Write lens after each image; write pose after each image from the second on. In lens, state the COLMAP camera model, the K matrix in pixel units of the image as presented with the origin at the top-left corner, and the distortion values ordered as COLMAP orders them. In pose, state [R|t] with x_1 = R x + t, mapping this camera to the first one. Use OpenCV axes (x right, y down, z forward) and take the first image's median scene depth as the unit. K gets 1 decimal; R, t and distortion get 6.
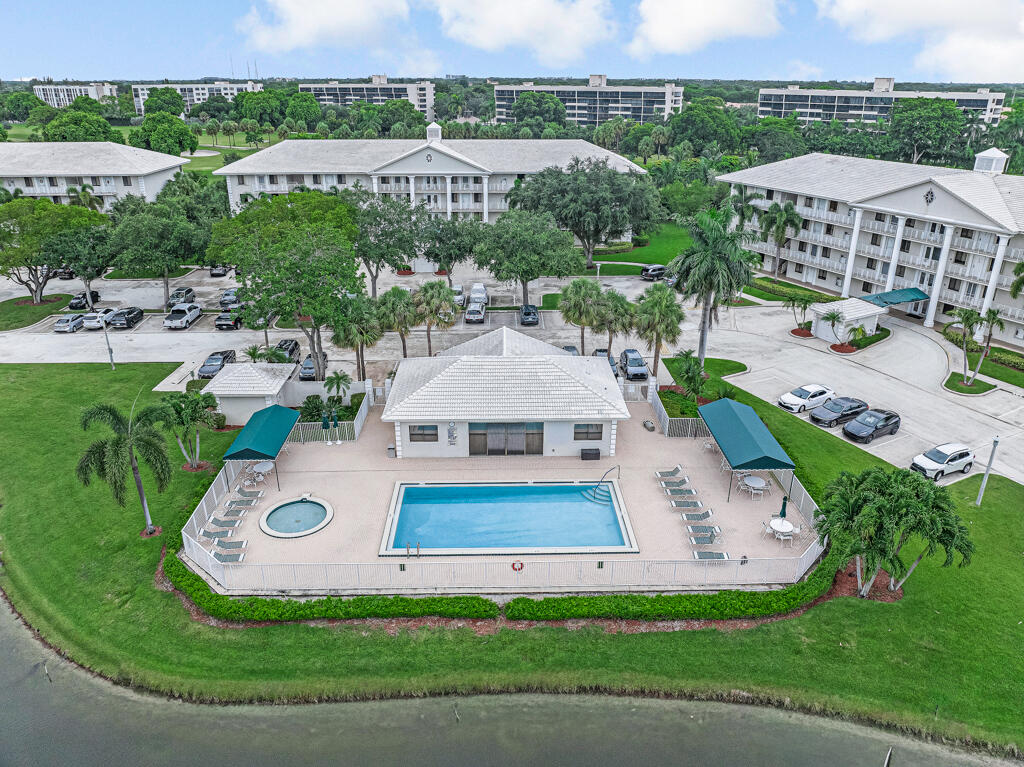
lens RADIAL K [[721.5, 0, 512.0], [0, 721.5, 383.5], [0, 0, 1]] dist [-0.042154, 0.001989]
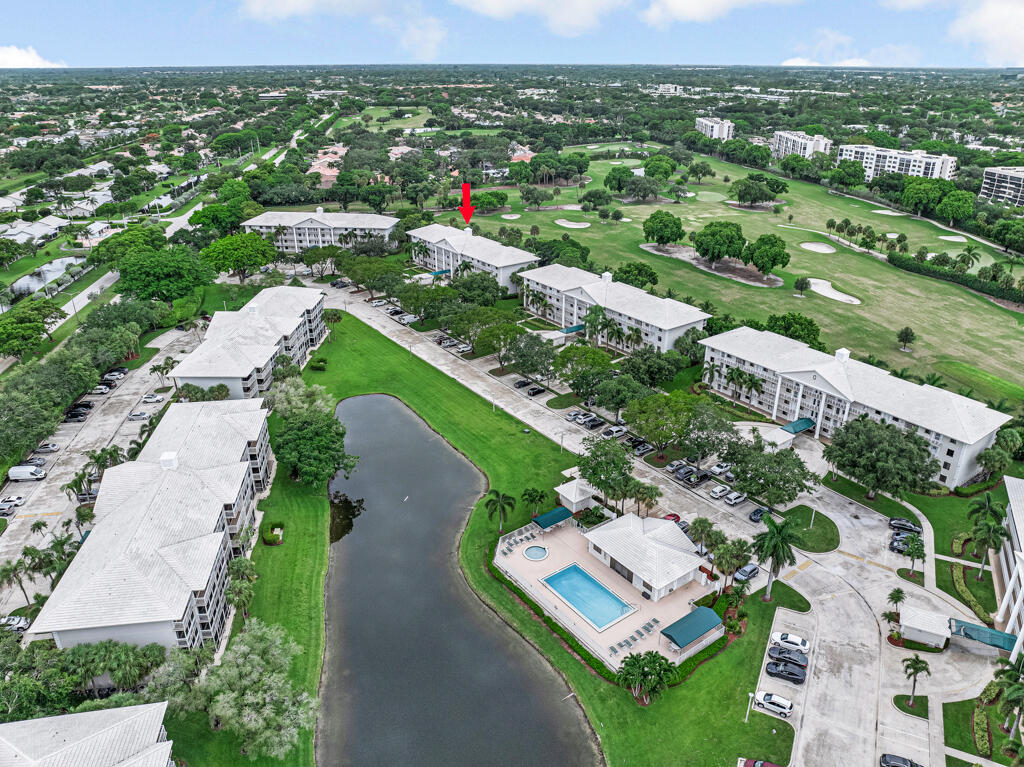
lens RADIAL K [[706.1, 0, 509.3], [0, 706.1, 405.9], [0, 0, 1]] dist [-0.033749, 0.001013]
pose [[0.568785, 0.359766, -0.739630, 1.254011], [-0.315686, 0.925877, 0.207592, -0.754019], [0.759491, 0.115415, 0.640198, -0.764484]]
